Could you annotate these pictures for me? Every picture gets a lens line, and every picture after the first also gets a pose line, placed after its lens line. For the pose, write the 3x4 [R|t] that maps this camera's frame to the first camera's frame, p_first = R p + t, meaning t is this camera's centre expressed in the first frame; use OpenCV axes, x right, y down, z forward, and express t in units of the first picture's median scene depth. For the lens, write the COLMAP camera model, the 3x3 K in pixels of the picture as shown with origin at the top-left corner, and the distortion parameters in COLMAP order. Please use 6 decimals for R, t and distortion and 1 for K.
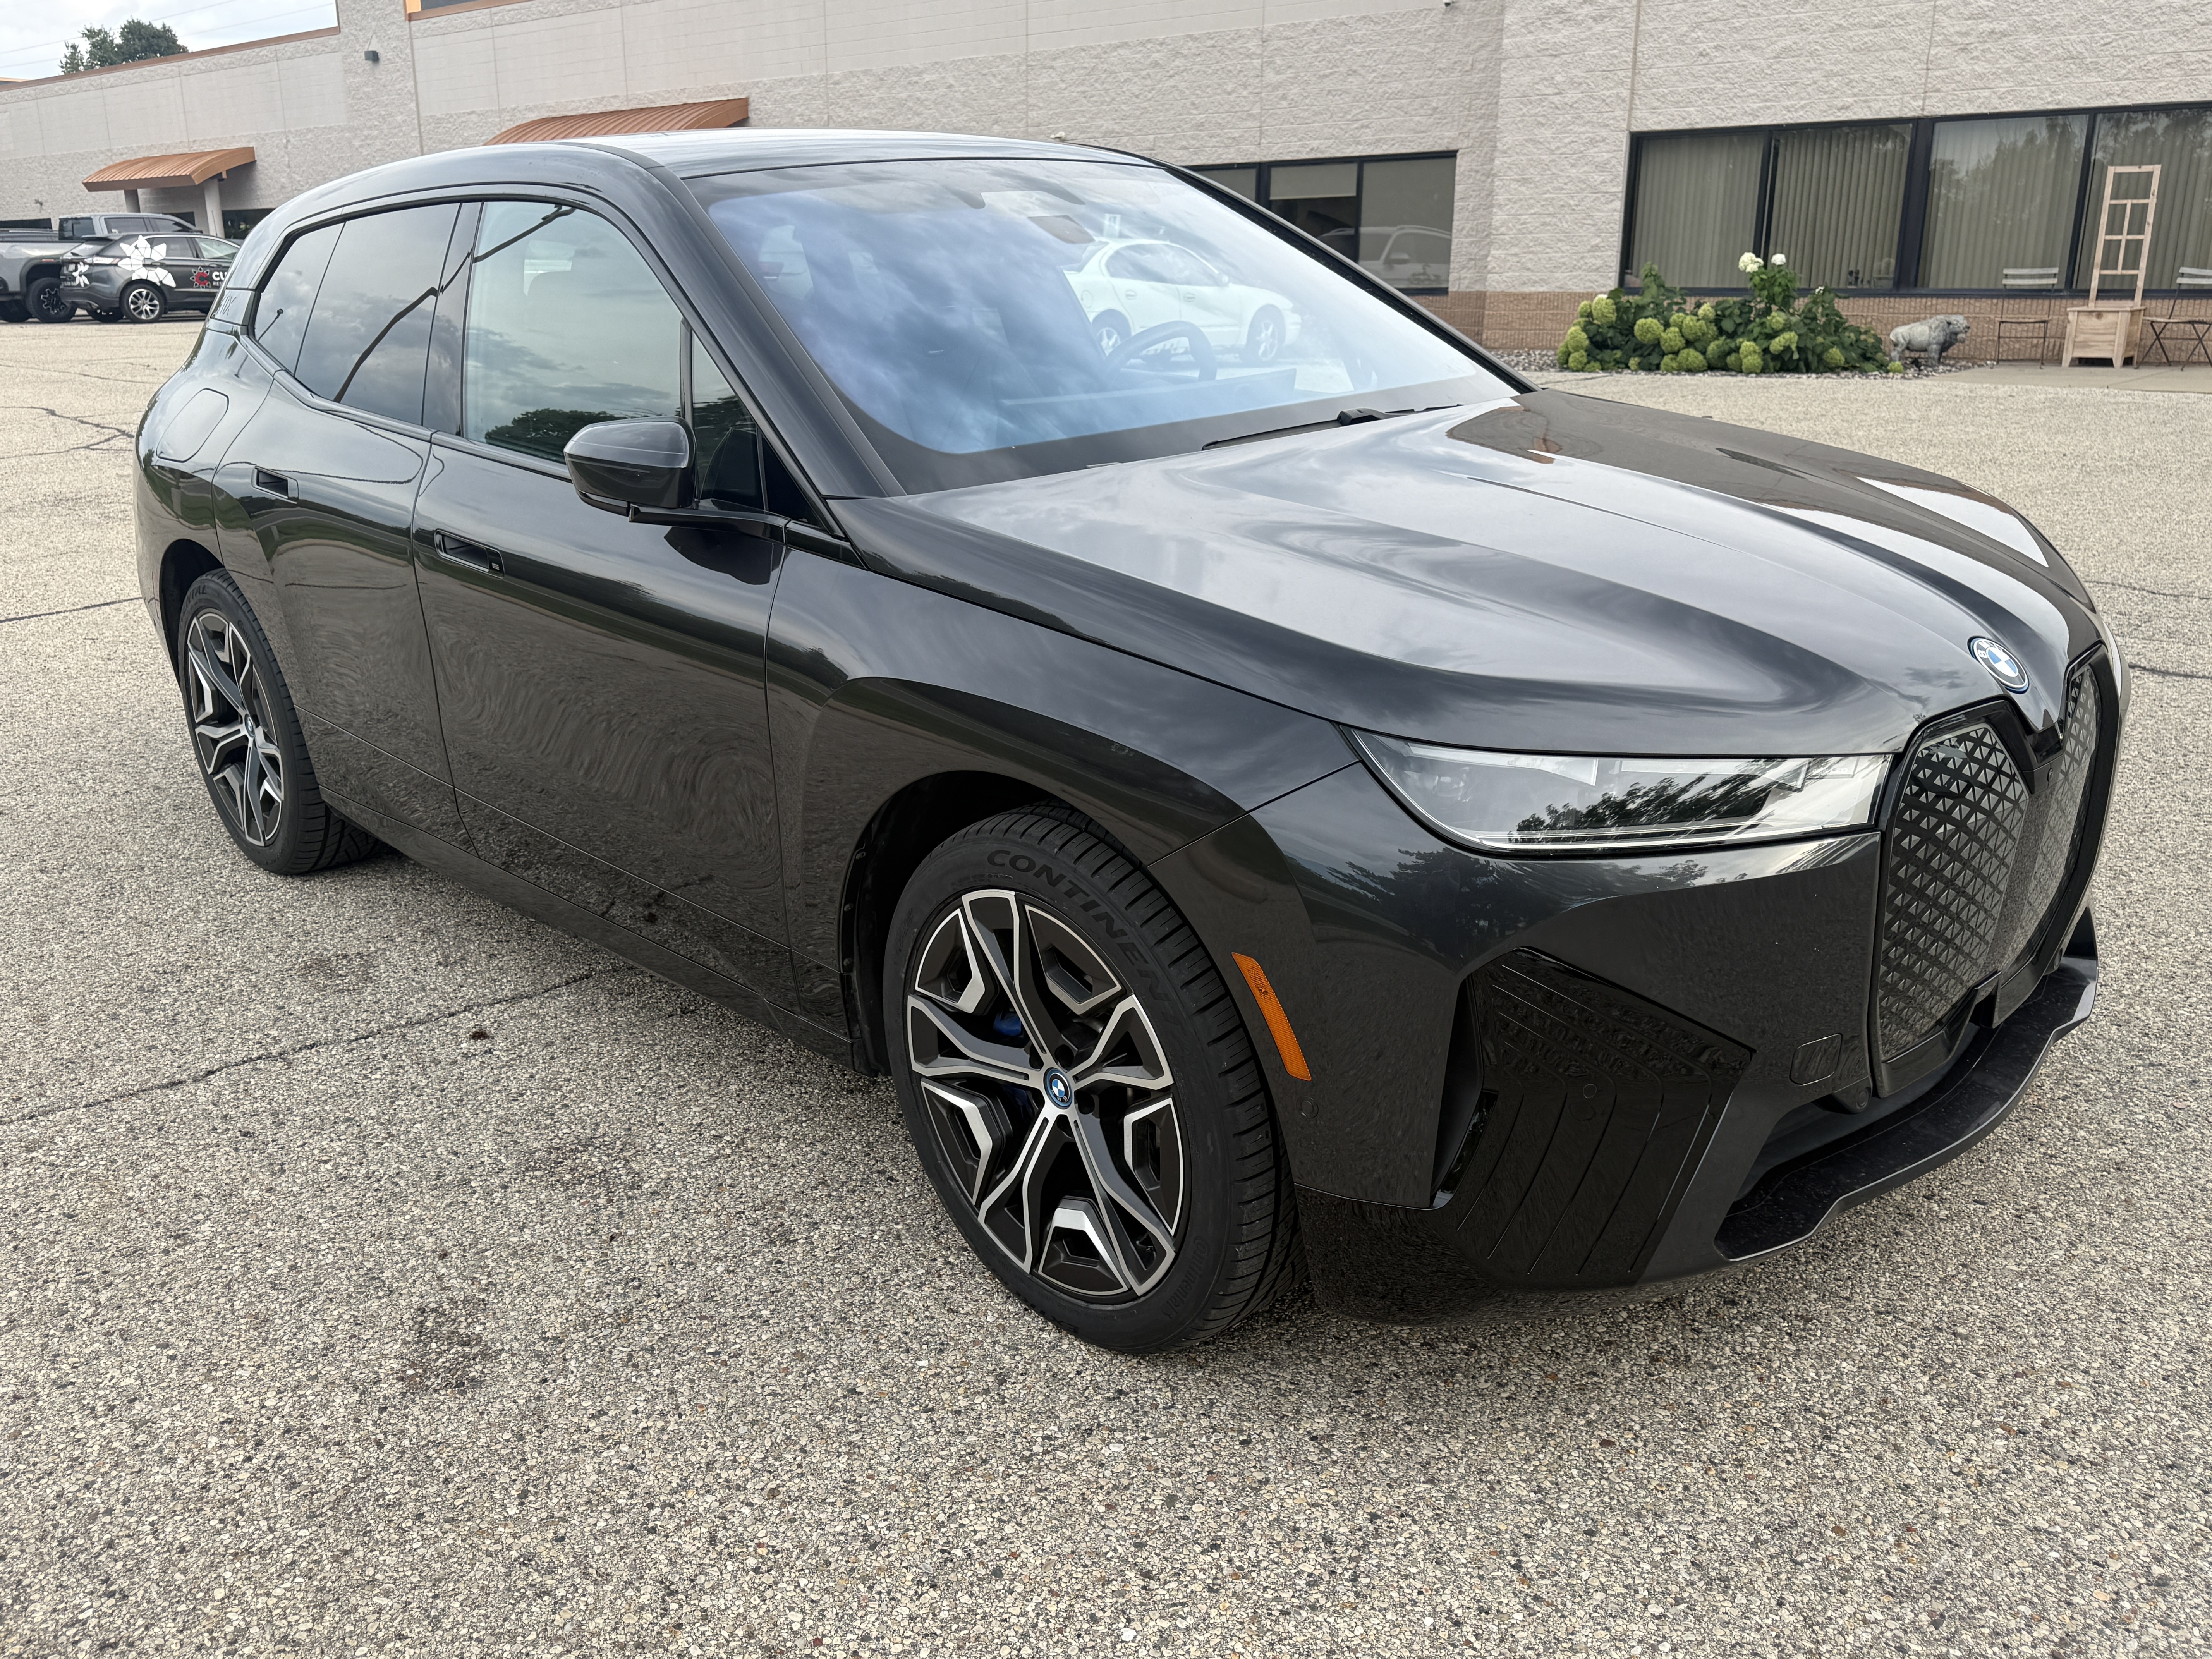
lens RADIAL K [[1882.1, 0, 1106.0], [0, 1882.1, 829.5], [0, 0, 1]] dist [0.021022, -0.021232]
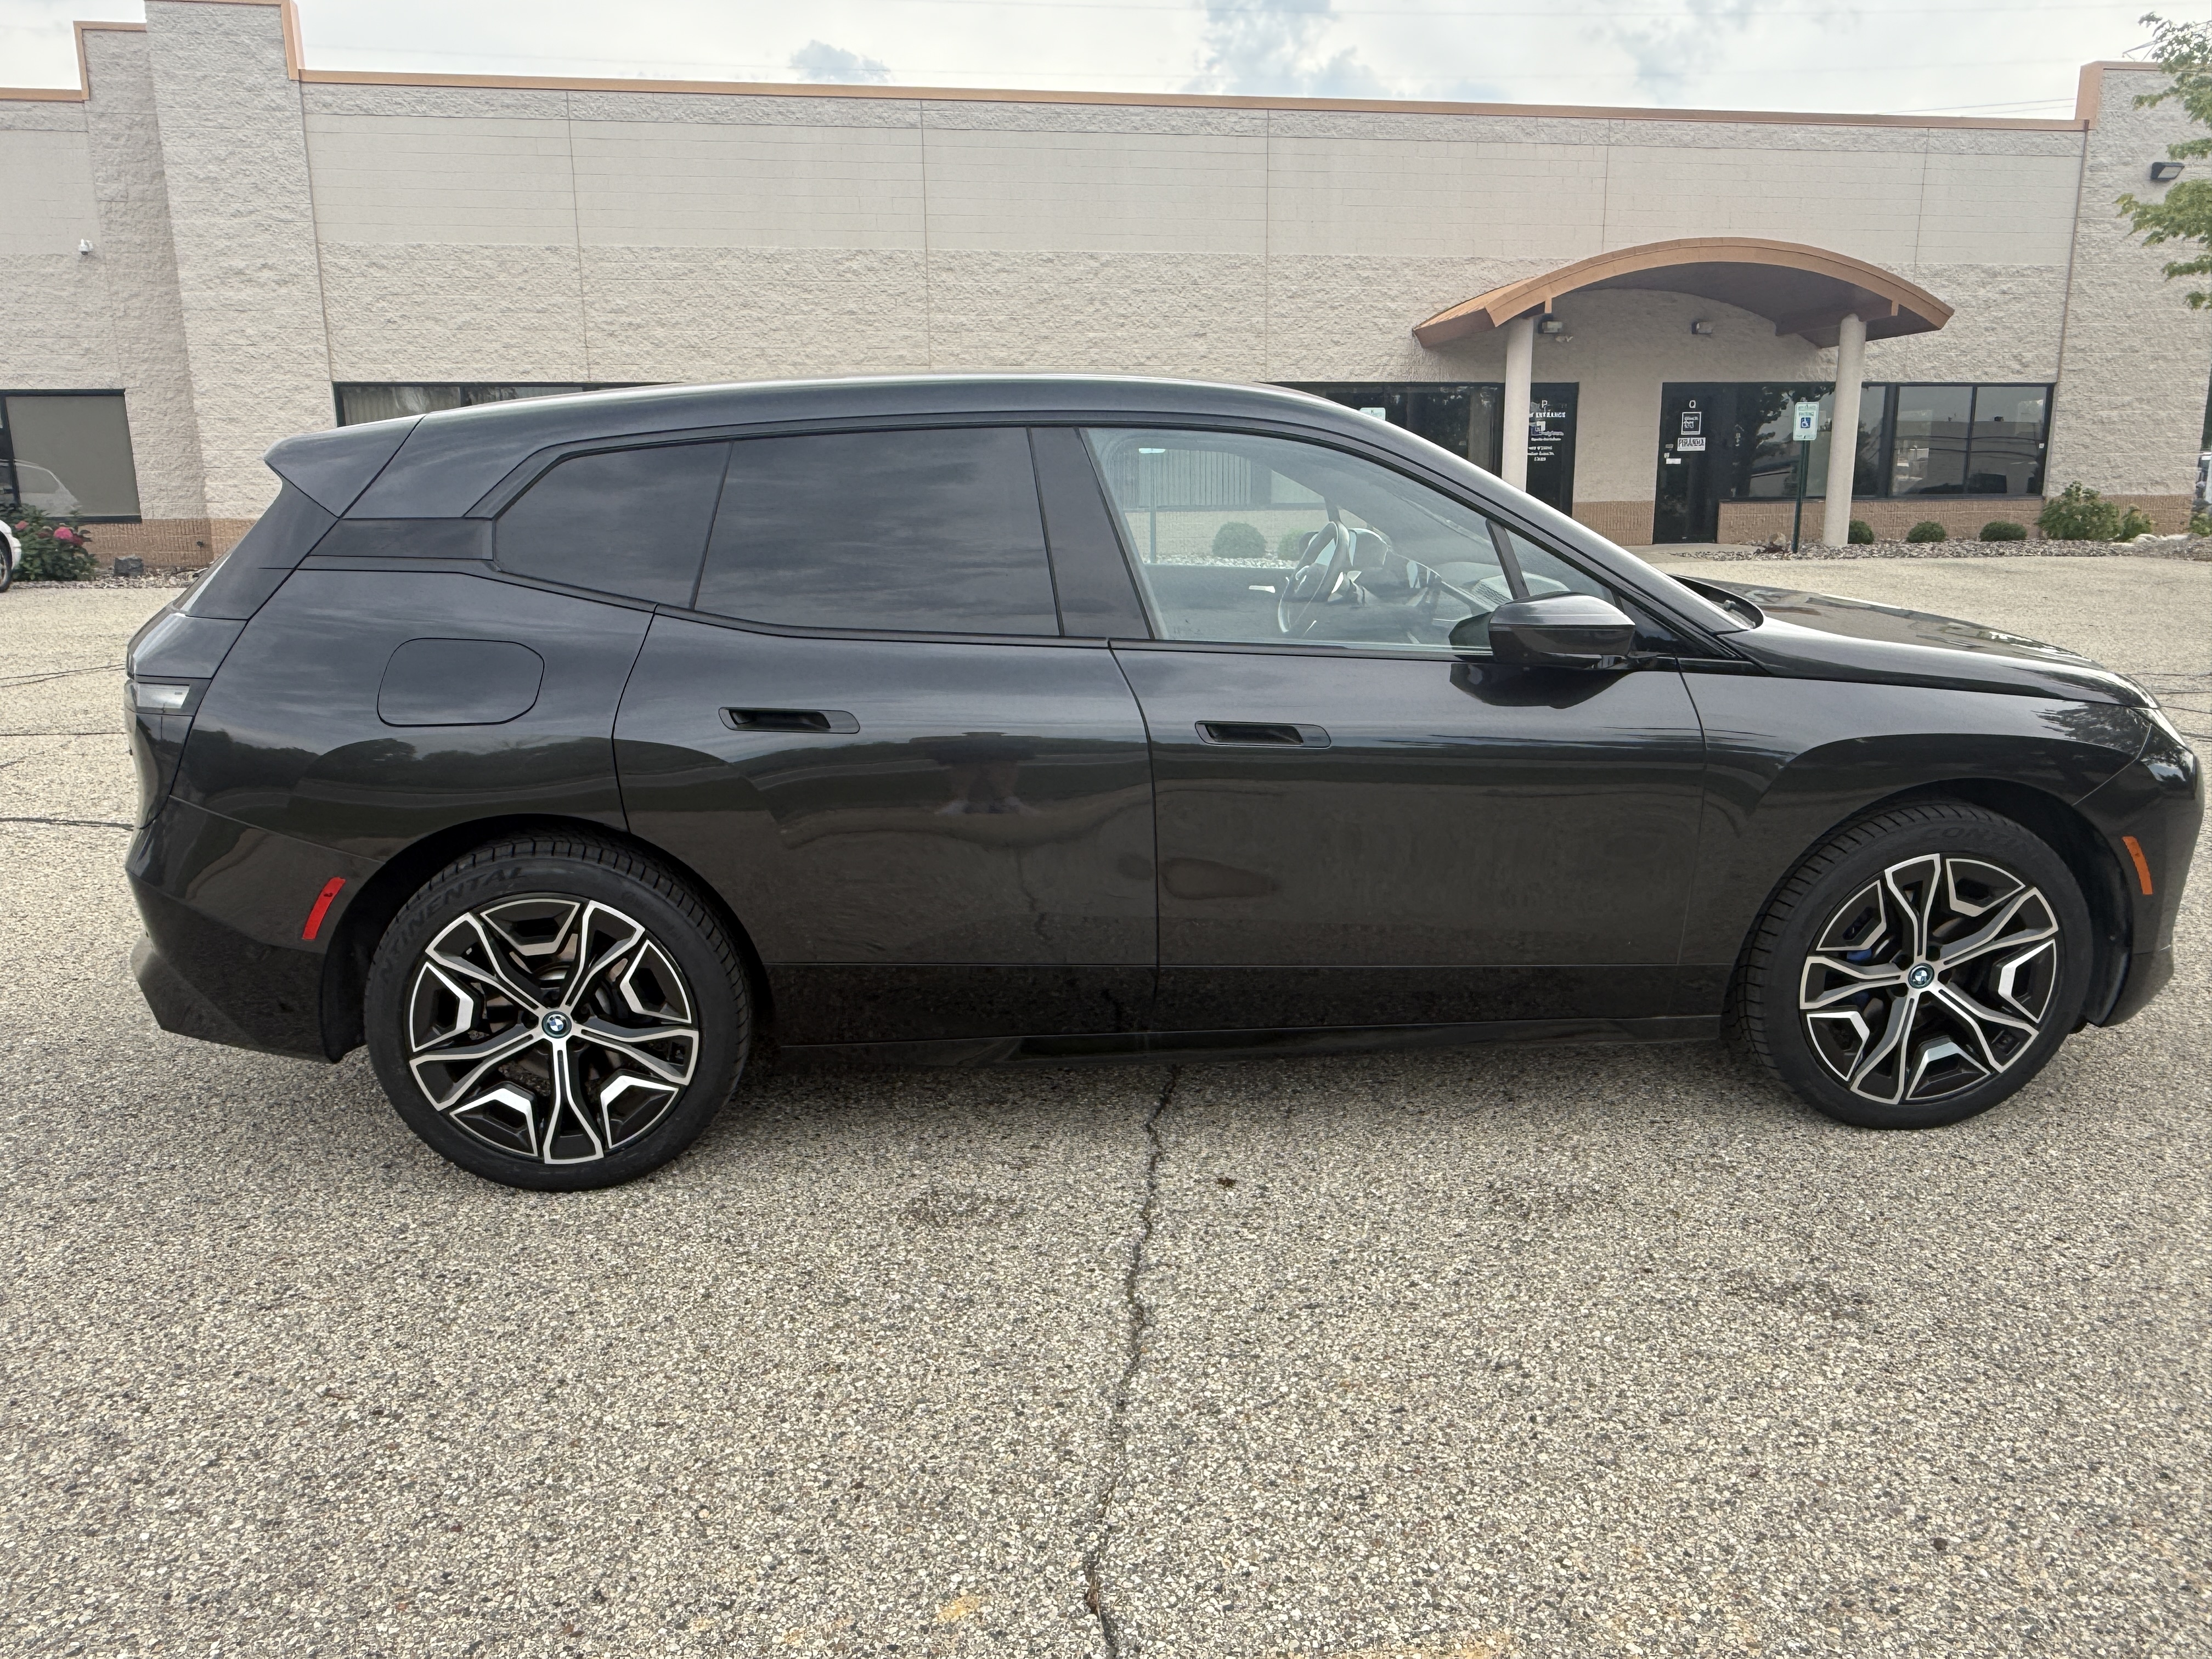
lens RADIAL K [[1534.4, 0, 1106.0], [0, 1534.4, 829.5], [0, 0, 1]] dist [-0.004094, 0.004145]
pose [[0.626927, -0.172831, 0.759665, -0.197765], [0.229677, 0.972748, 0.031764, -0.025962], [-0.744453, 0.154564, 0.649538, 0.087230]]
